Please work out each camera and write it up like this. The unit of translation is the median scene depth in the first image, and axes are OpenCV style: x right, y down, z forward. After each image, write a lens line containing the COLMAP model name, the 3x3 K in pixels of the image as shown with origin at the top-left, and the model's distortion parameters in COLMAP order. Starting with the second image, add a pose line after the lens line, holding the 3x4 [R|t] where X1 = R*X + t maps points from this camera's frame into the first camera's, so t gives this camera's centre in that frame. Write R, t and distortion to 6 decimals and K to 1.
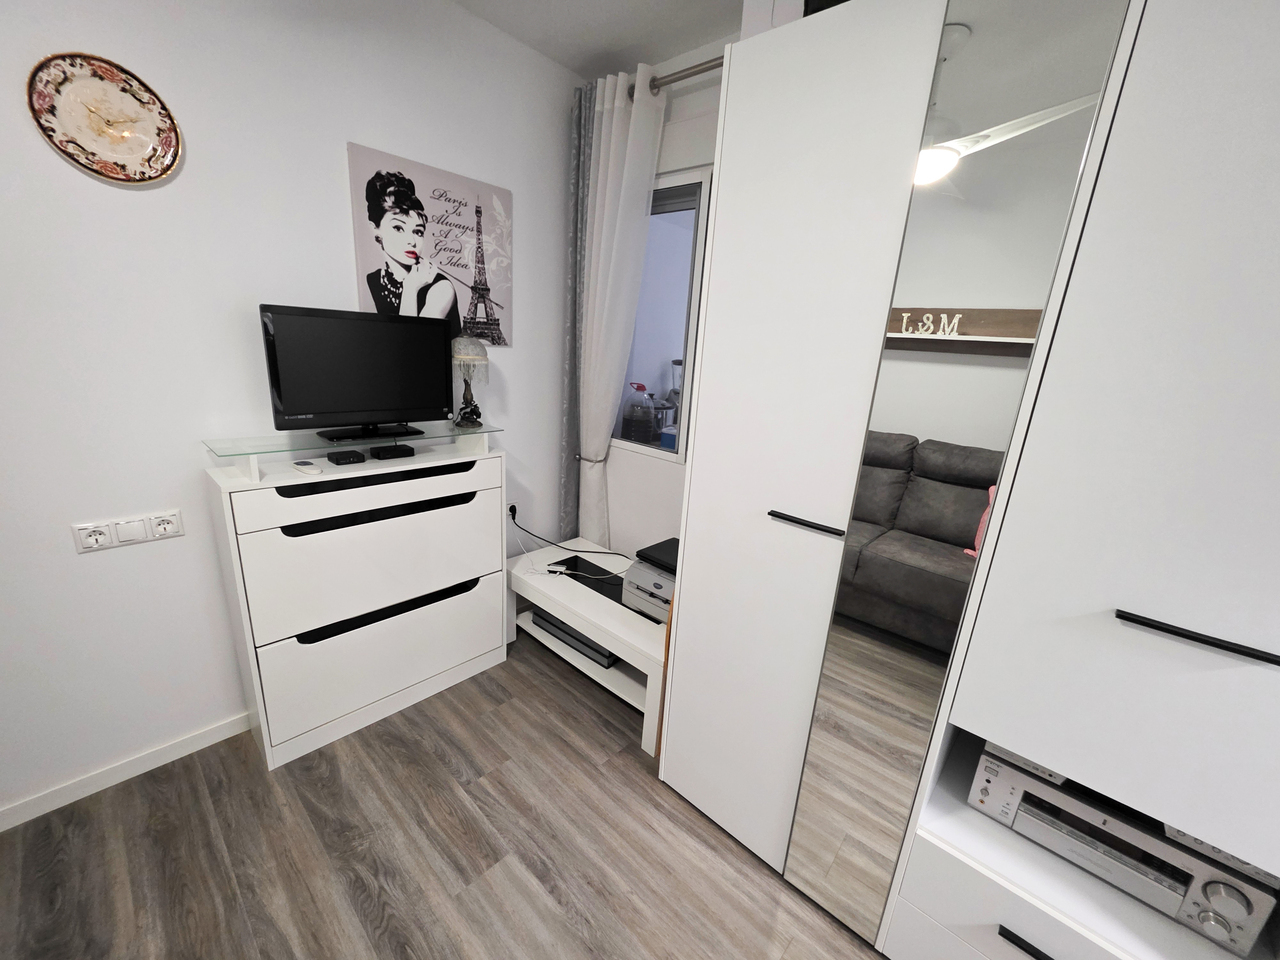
lens RADIAL K [[512.6, 0, 642.7], [0, 512.6, 487.4], [0, 0, 1]] dist [0.001476, -0.001108]
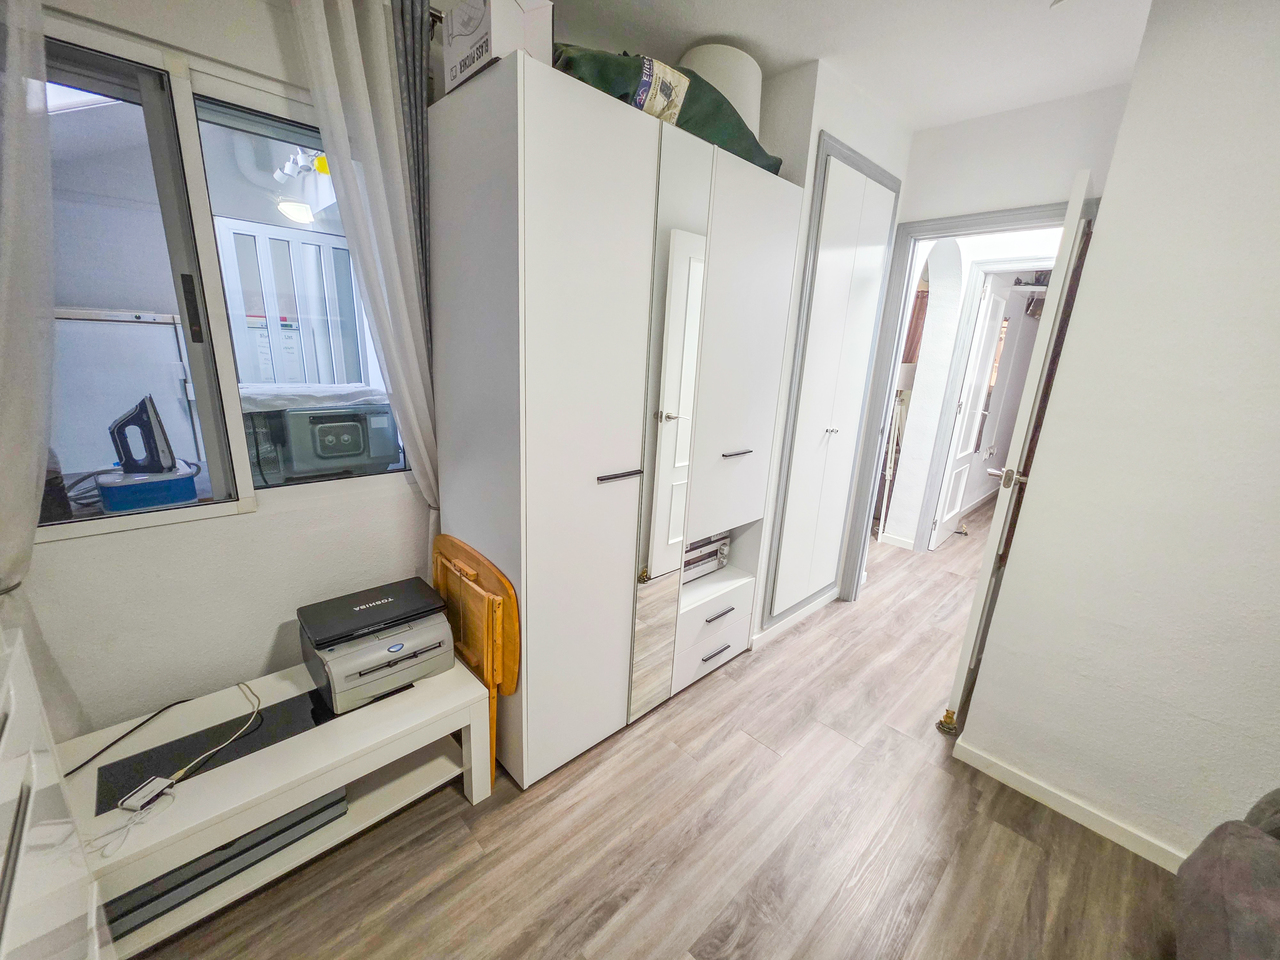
lens RADIAL K [[512.6, 0, 641.0], [0, 512.6, 483.8], [0, 0, 1]] dist [0.001476, -0.001108]
pose [[0.067113, -0.321338, 0.944583, -0.707232], [0.235117, 0.925150, 0.298022, -0.220086], [-0.969647, 0.202087, 0.137641, 0.539788]]
